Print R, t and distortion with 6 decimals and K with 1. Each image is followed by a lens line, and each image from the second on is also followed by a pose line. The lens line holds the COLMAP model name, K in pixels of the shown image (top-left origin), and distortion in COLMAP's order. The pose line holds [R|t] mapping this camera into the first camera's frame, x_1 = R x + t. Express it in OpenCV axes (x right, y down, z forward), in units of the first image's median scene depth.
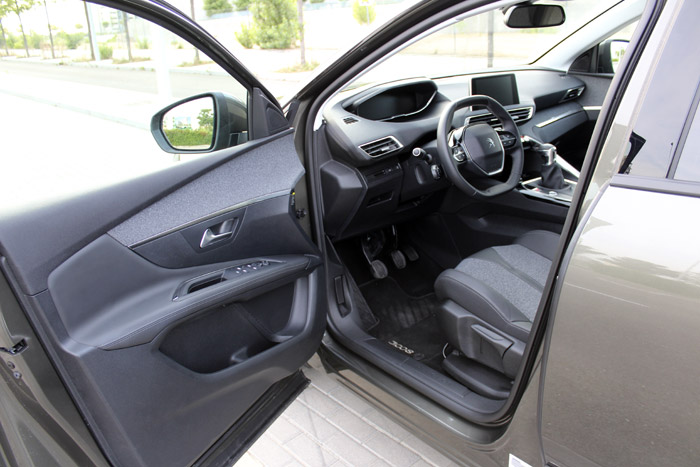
lens RADIAL K [[580.0, 0, 356.3], [0, 580.0, 226.5], [0, 0, 1]] dist [-0.154653, 0.103775]
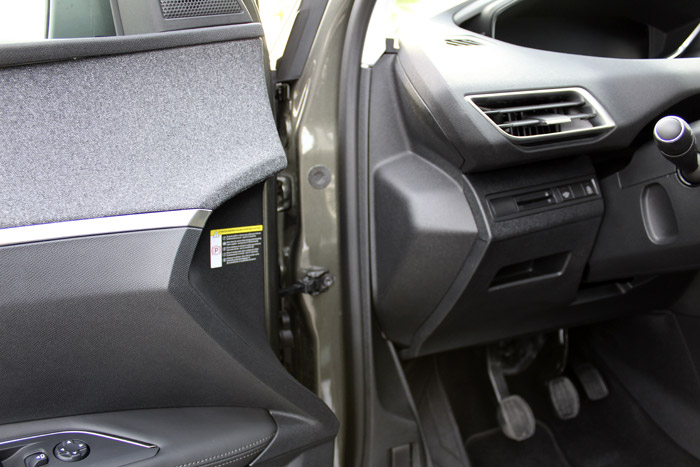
lens RADIAL K [[580.0, 0, 348.6], [0, 580.0, 233.1], [0, 0, 1]] dist [-0.154653, 0.103775]
pose [[0.945414, 0.111276, -0.306283, 0.042550], [-0.128350, 0.991071, -0.036115, -0.045544], [0.299529, 0.073455, 0.951255, 0.651793]]
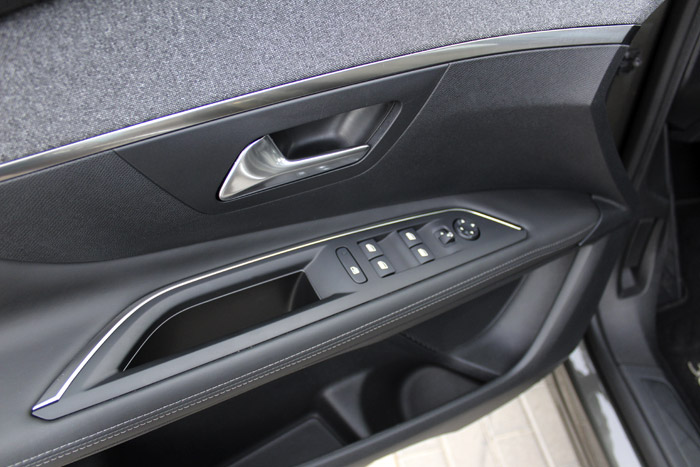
lens RADIAL K [[580.0, 0, 343.4], [0, 580.0, 240.0], [0, 0, 1]] dist [-0.154653, 0.103775]
pose [[0.853190, 0.398554, -0.336483, -0.087127], [-0.195814, 0.842654, 0.501589, -0.073646], [0.483449, -0.362063, 0.796986, 0.588740]]
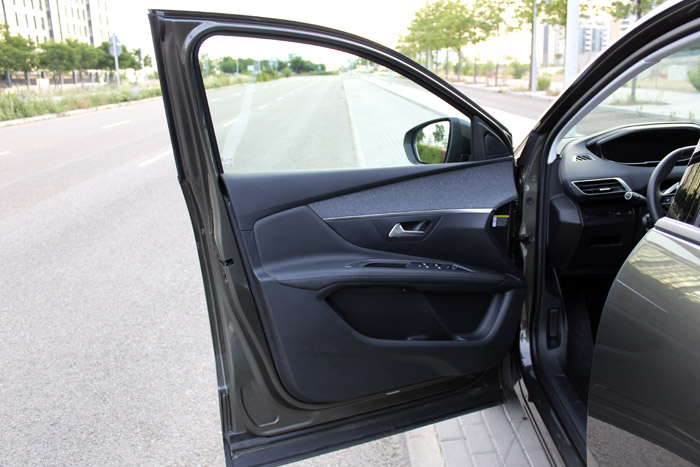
lens RADIAL K [[618.7, 0, 363.8], [0, 618.7, 228.7], [0, 0, 1]] dist [-0.113541, 0.081835]
pose [[0.764397, 0.178085, -0.619663, 0.381483], [-0.221805, 0.975069, 0.006613, 0.016966], [0.605392, 0.132389, 0.784840, -0.064561]]
